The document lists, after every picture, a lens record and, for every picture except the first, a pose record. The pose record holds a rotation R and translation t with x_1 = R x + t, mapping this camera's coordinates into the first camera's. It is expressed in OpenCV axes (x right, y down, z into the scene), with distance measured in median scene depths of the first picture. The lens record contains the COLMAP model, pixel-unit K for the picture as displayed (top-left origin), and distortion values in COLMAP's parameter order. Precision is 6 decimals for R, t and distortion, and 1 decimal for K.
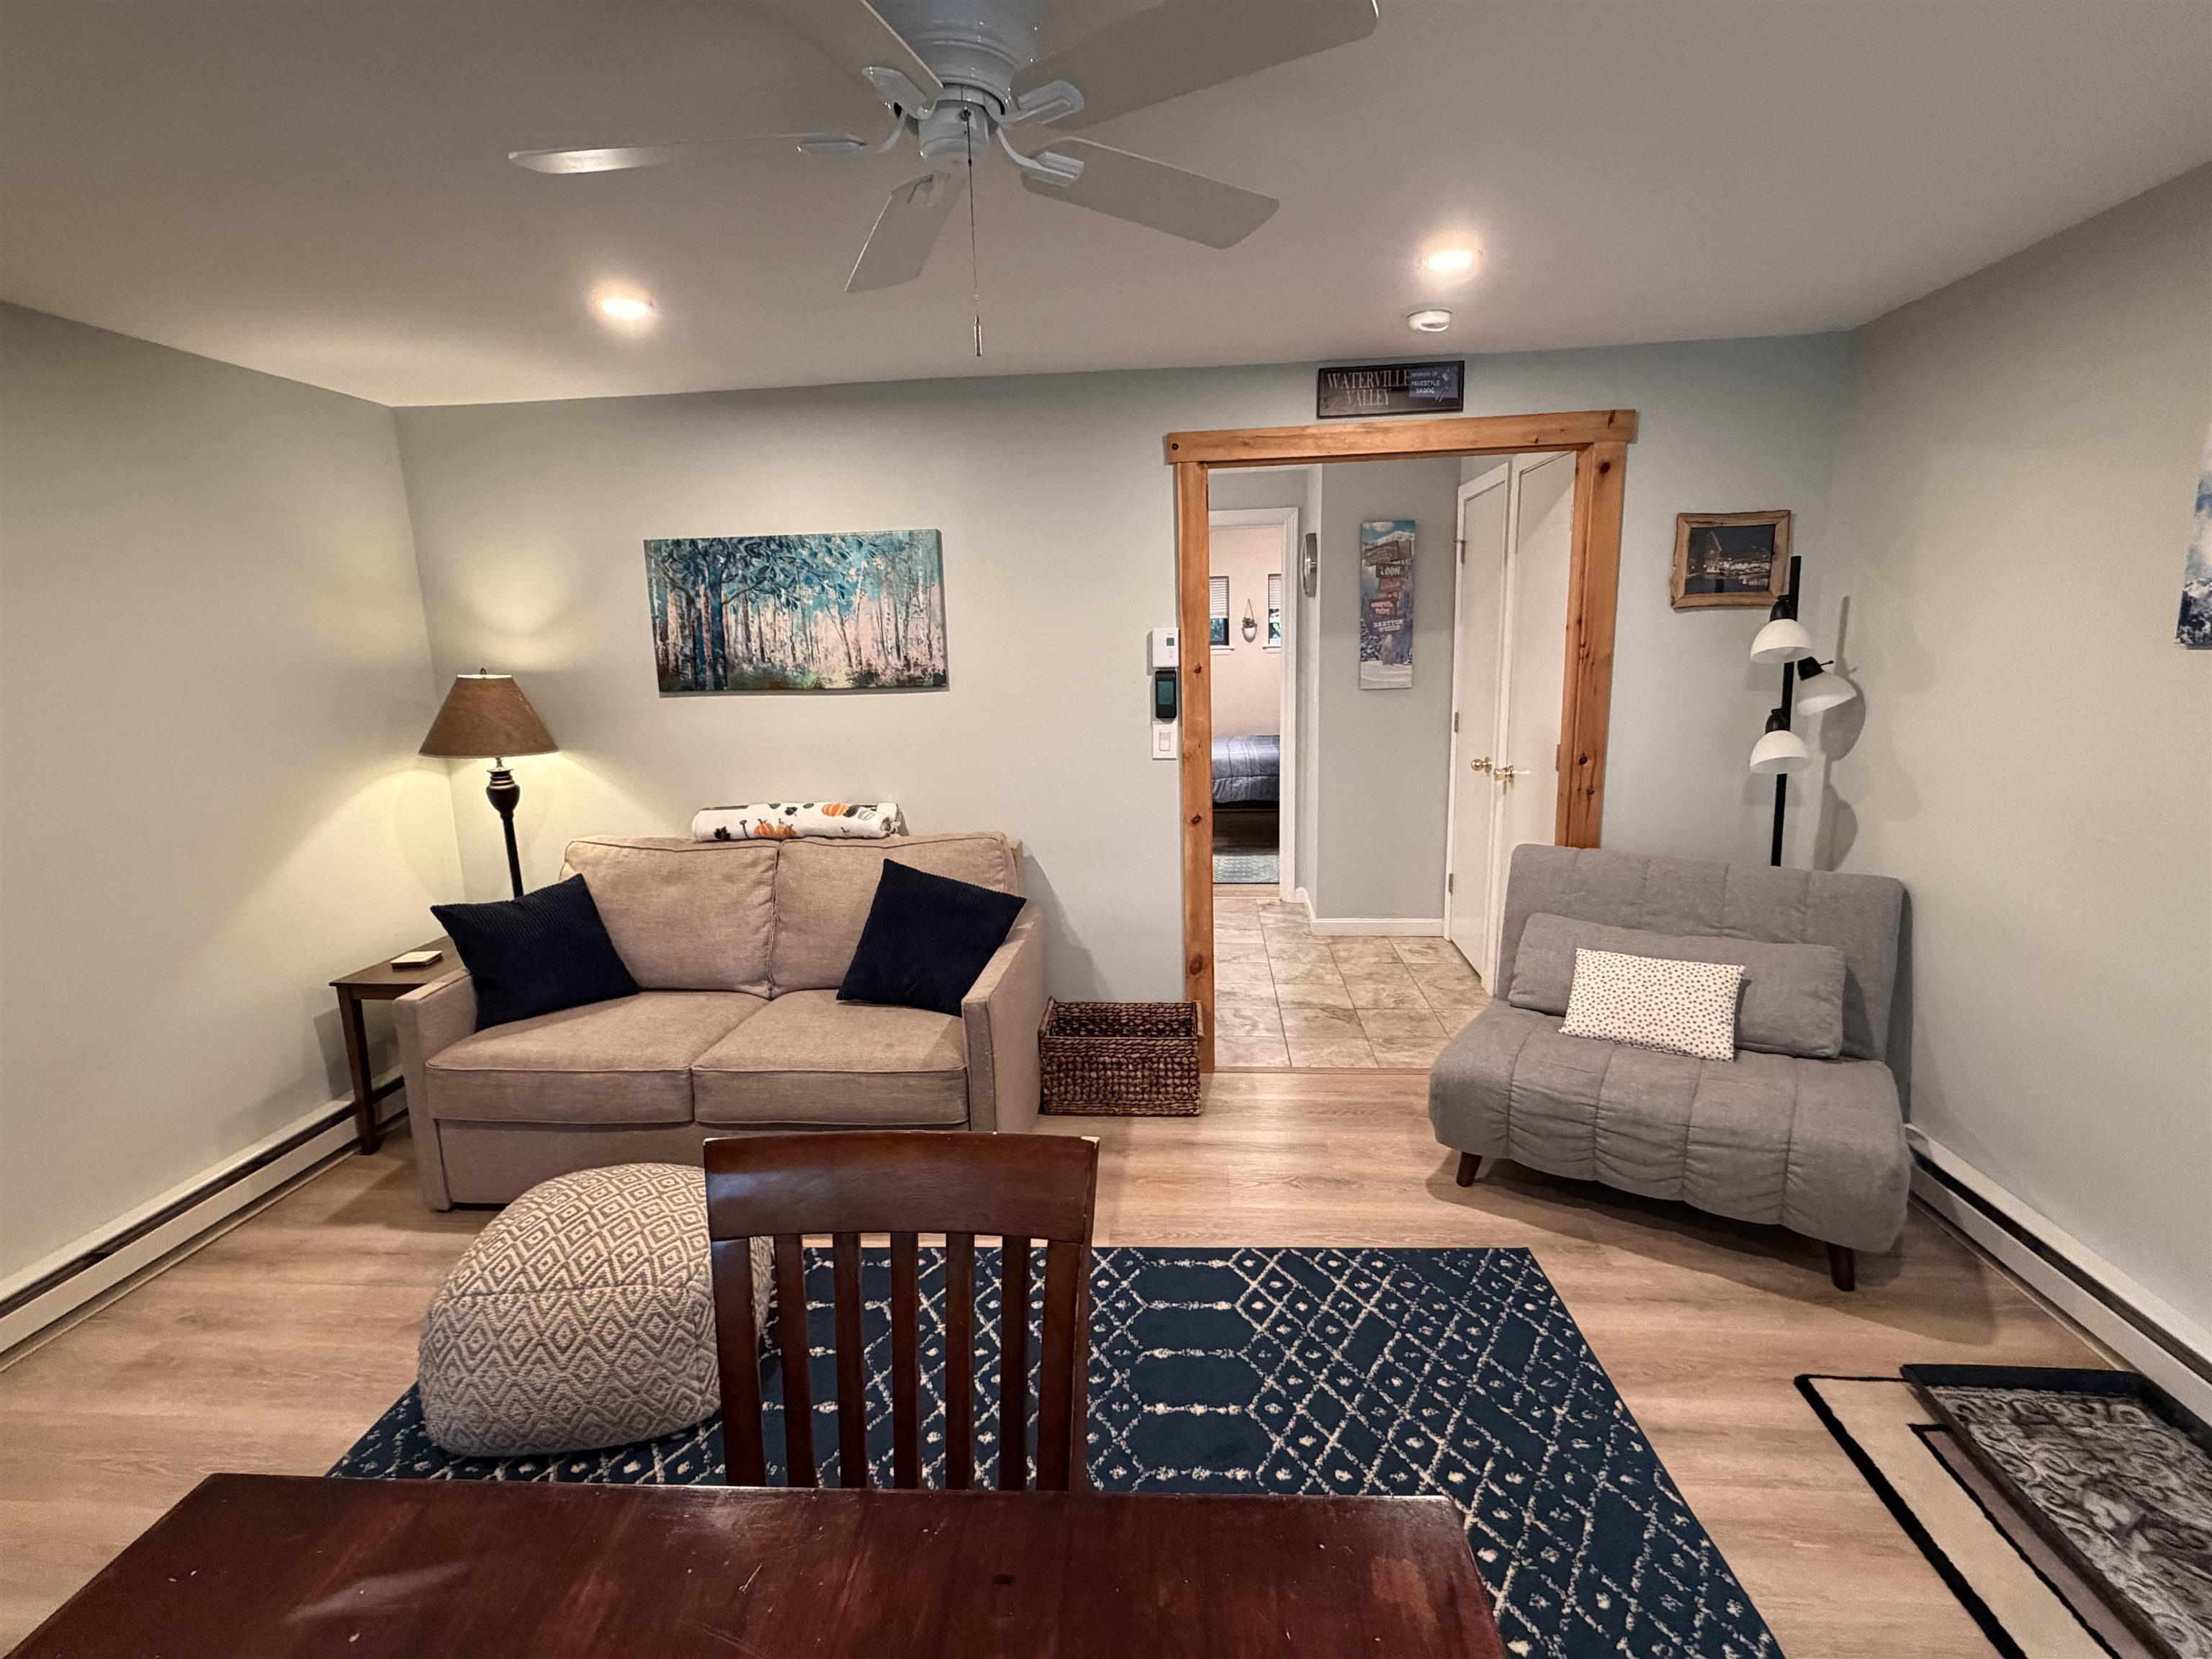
lens RADIAL K [[1033.0, 0, 1085.8], [0, 1033.0, 833.4], [0, 0, 1]] dist [-0.001652, -0.000077]
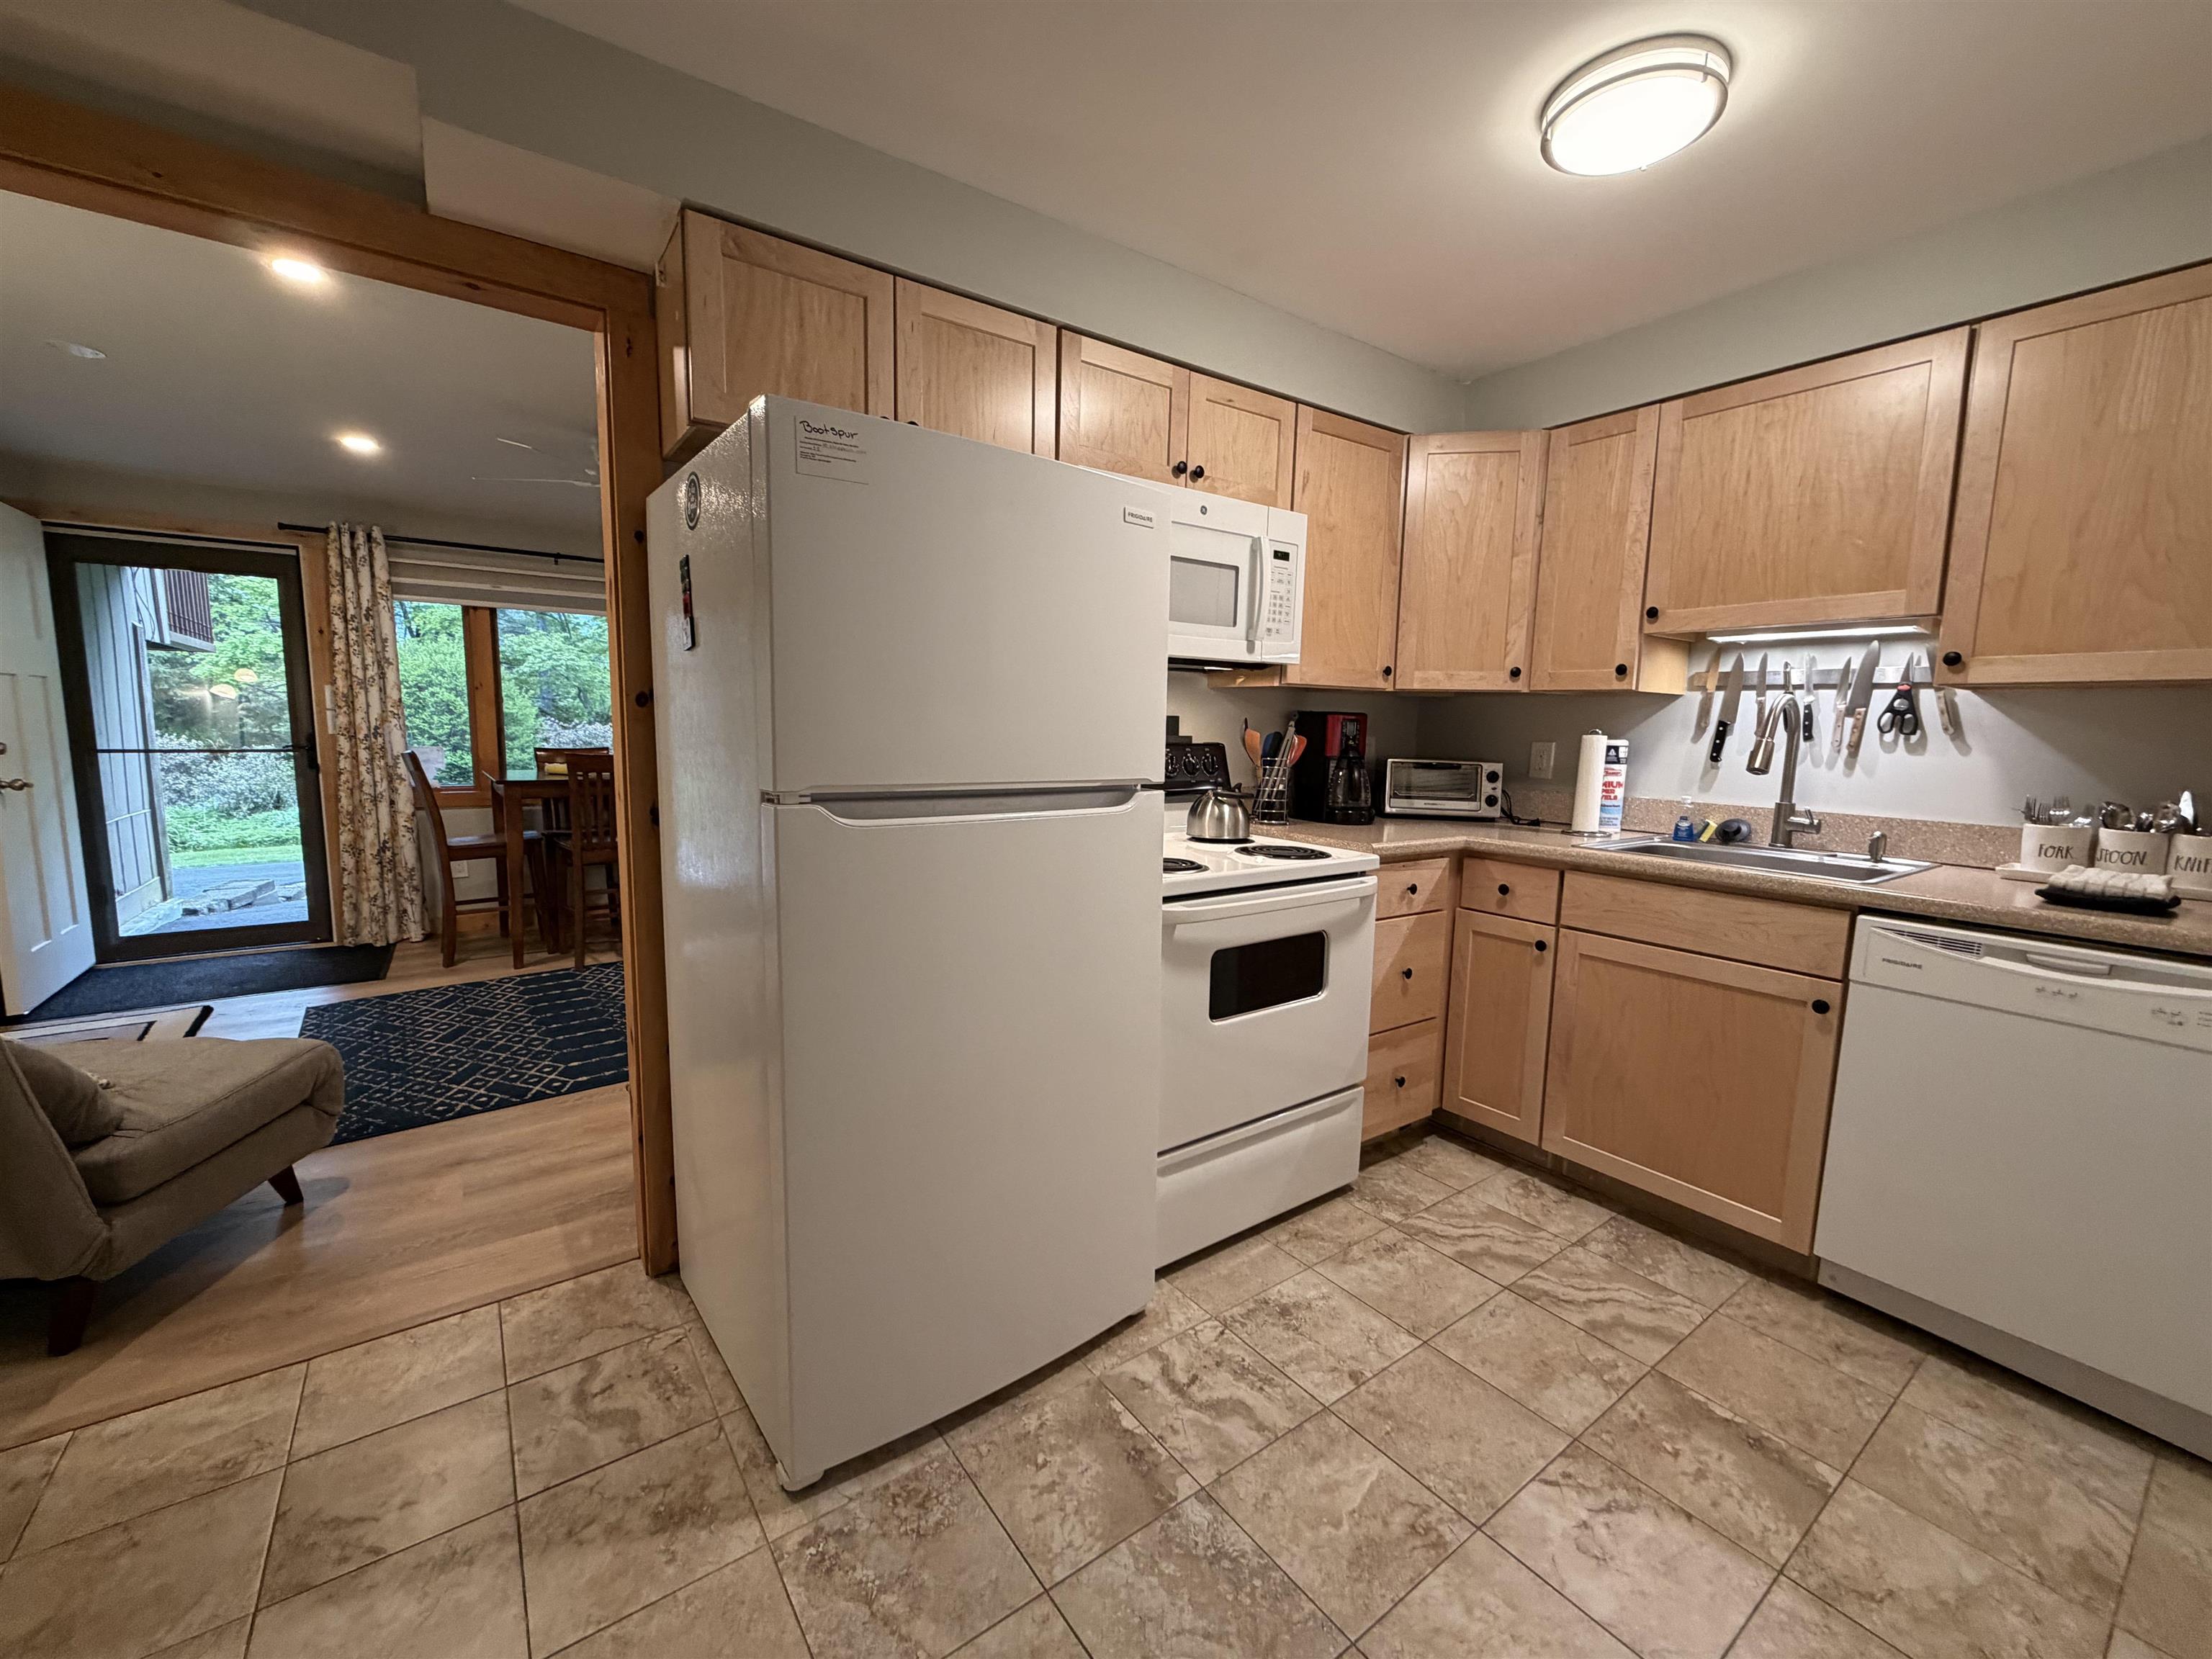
lens RADIAL K [[896.5, 0, 1103.3], [0, 896.5, 830.7], [0, 0, 1]] dist [-0.001471, 0.000728]
pose [[-0.738999, 0.103338, -0.665734, 0.272137], [-0.114436, 0.954552, 0.275200, -0.223968], [0.663916, 0.279557, -0.693587, 1.586473]]
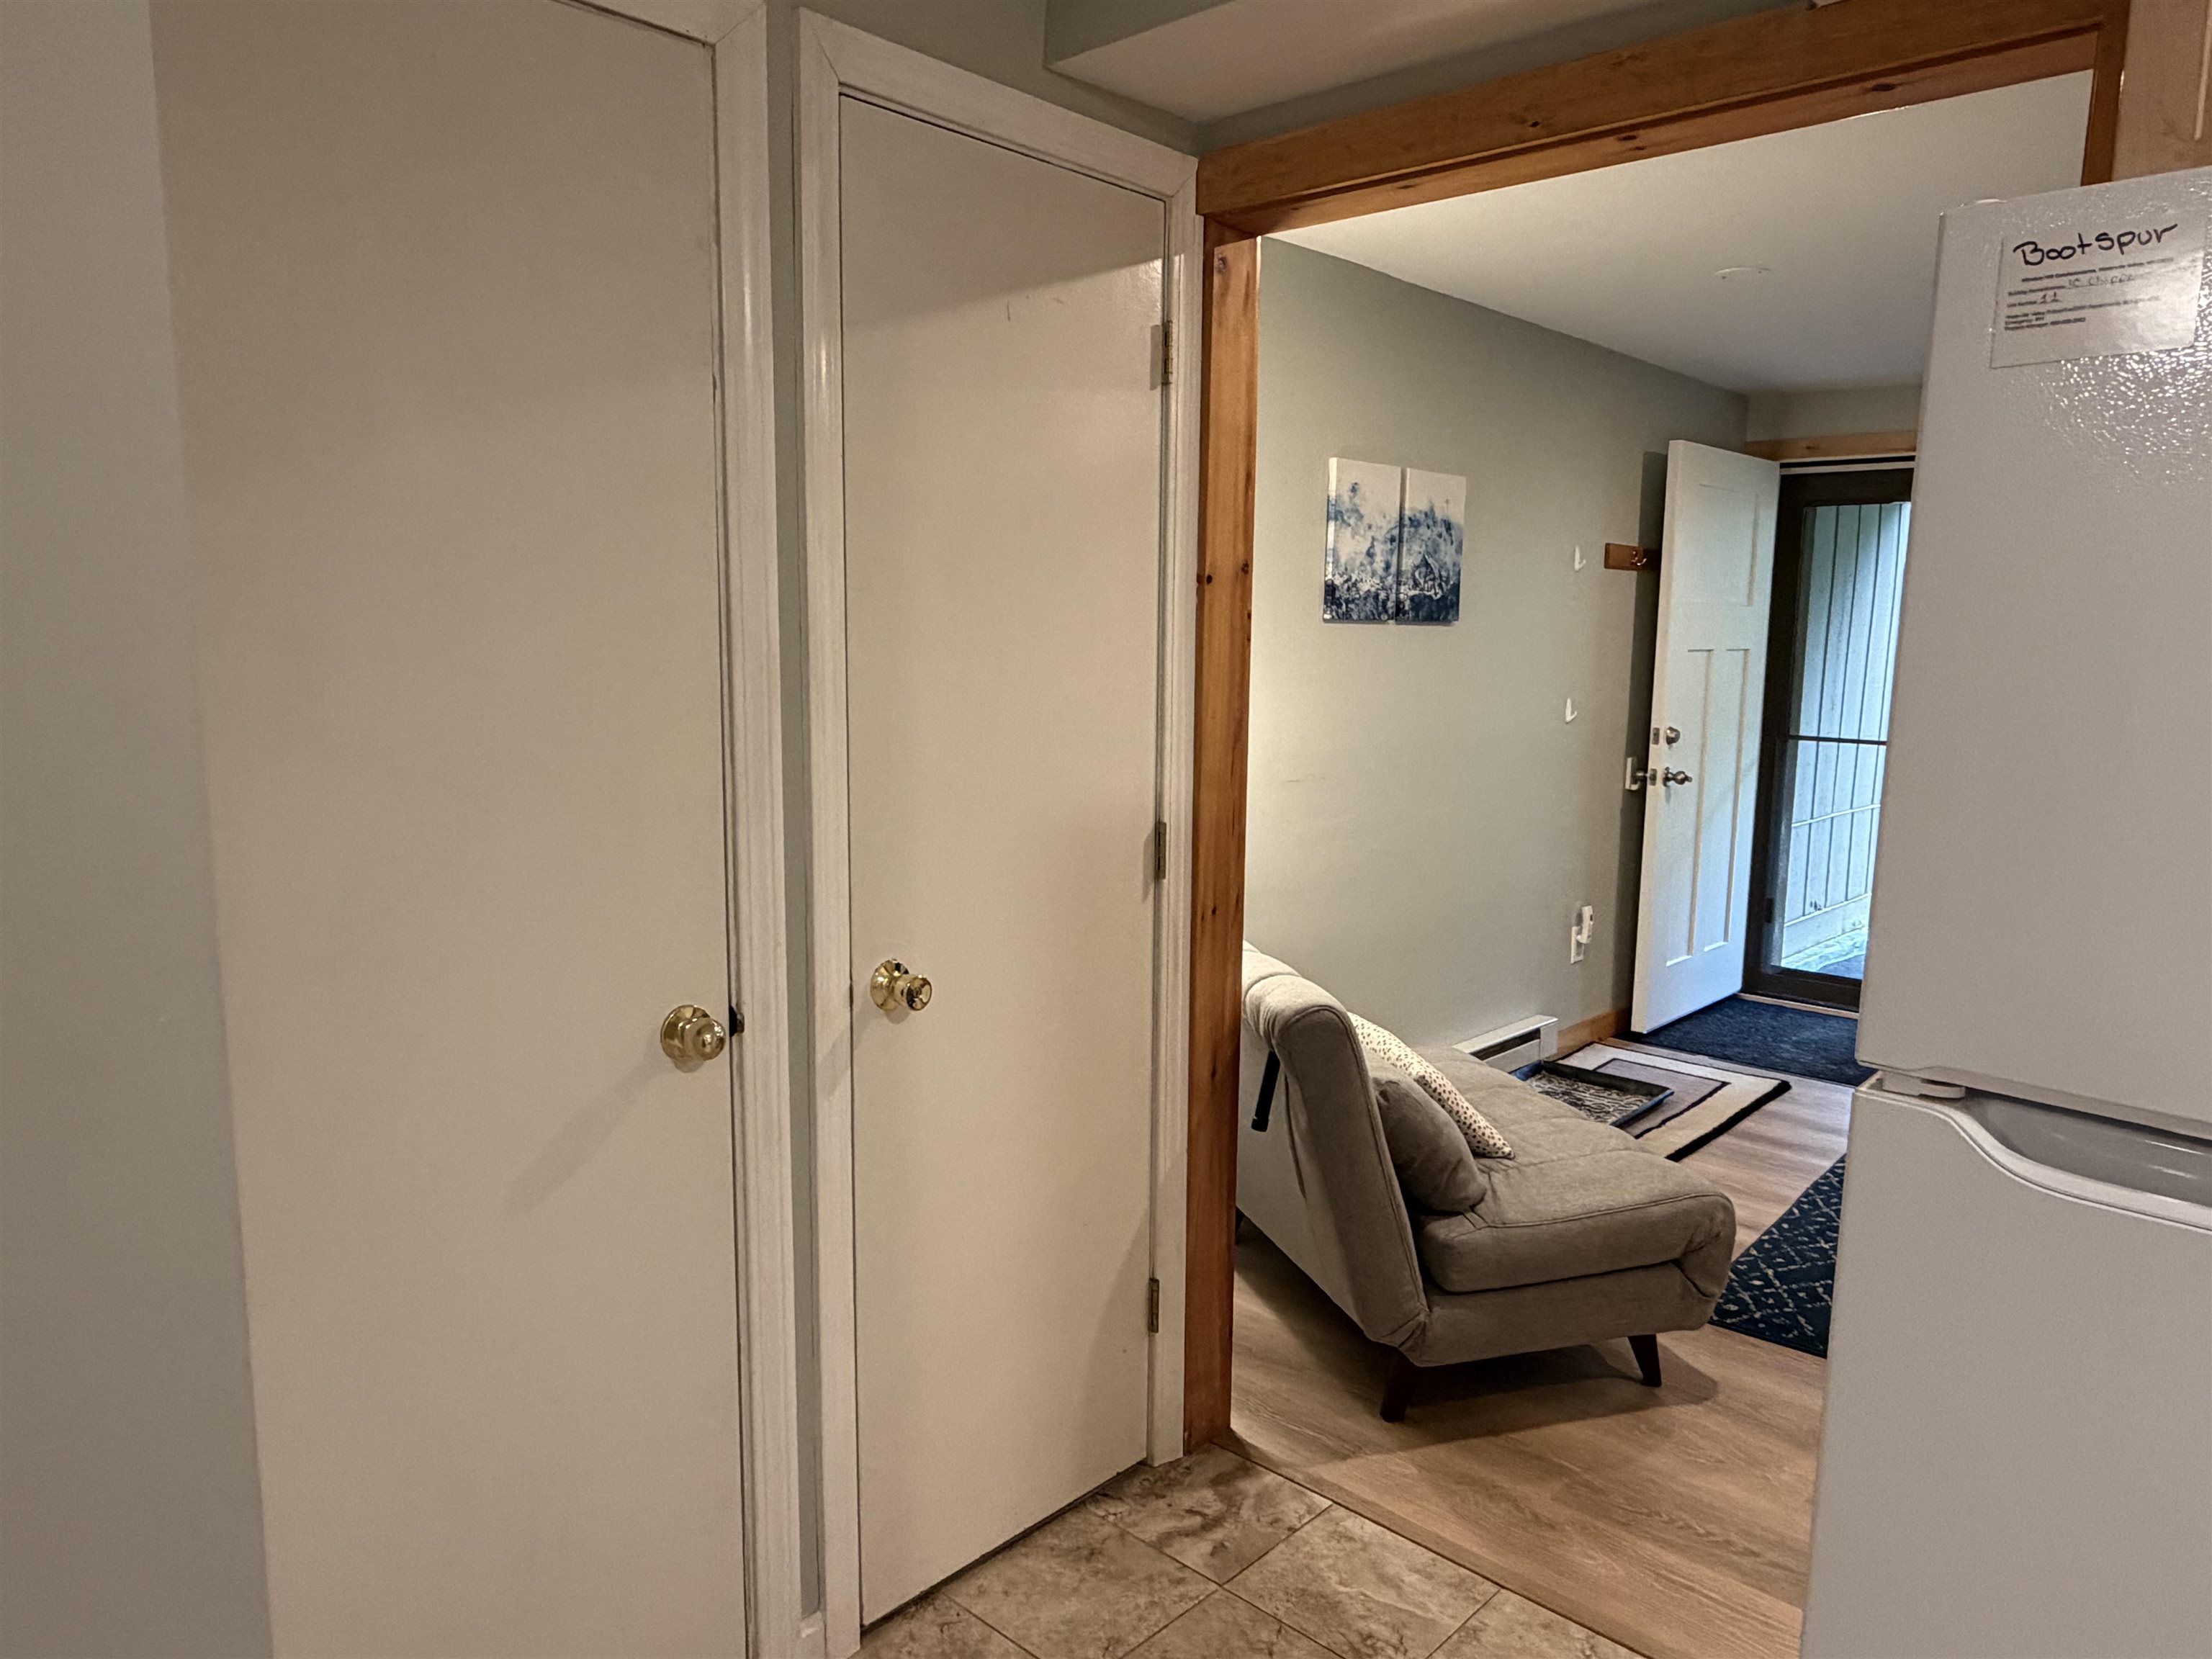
lens RADIAL K [[1489.8, 0, 1100.1], [0, 1489.8, 837.1], [0, 0, 1]] dist [-0.004076, 0.003057]
pose [[-0.801615, -0.061329, 0.594686, 0.074772], [0.121543, 0.957232, 0.262553, -0.256792], [-0.585355, 0.282746, -0.759878, 1.531105]]
